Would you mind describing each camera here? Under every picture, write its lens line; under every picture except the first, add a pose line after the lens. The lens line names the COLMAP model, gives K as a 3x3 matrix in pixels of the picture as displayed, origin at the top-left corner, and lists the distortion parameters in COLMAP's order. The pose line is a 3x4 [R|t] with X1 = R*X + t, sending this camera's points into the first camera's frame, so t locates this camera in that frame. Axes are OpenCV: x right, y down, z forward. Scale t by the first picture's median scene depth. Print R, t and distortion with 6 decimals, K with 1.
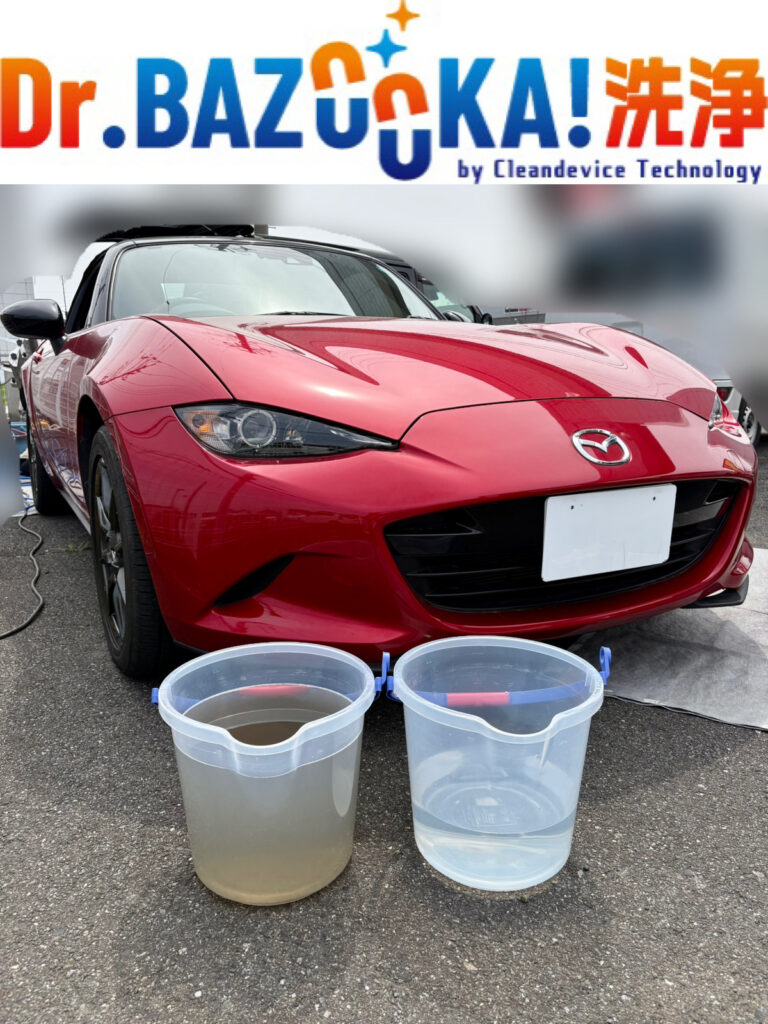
lens RADIAL K [[773.7, 0, 380.6], [0, 773.7, 508.3], [0, 0, 1]] dist [0.012907, -0.008876]
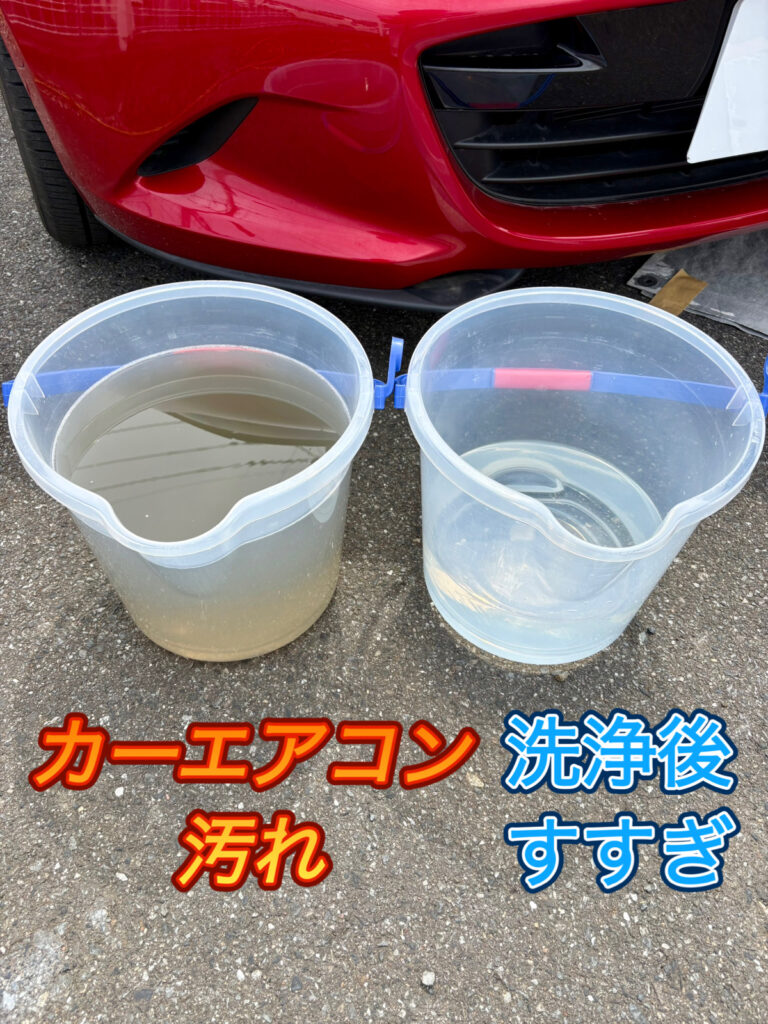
lens RADIAL K [[773.7, 0, 380.6], [0, 773.7, 508.3], [0, 0, 1]] dist [0.012907, -0.008876]
pose [[0.996492, 0.077267, -0.032132, 0.023956], [-0.041093, 0.786315, 0.616458, -0.072398], [0.072898, -0.612975, 0.786732, 0.484952]]
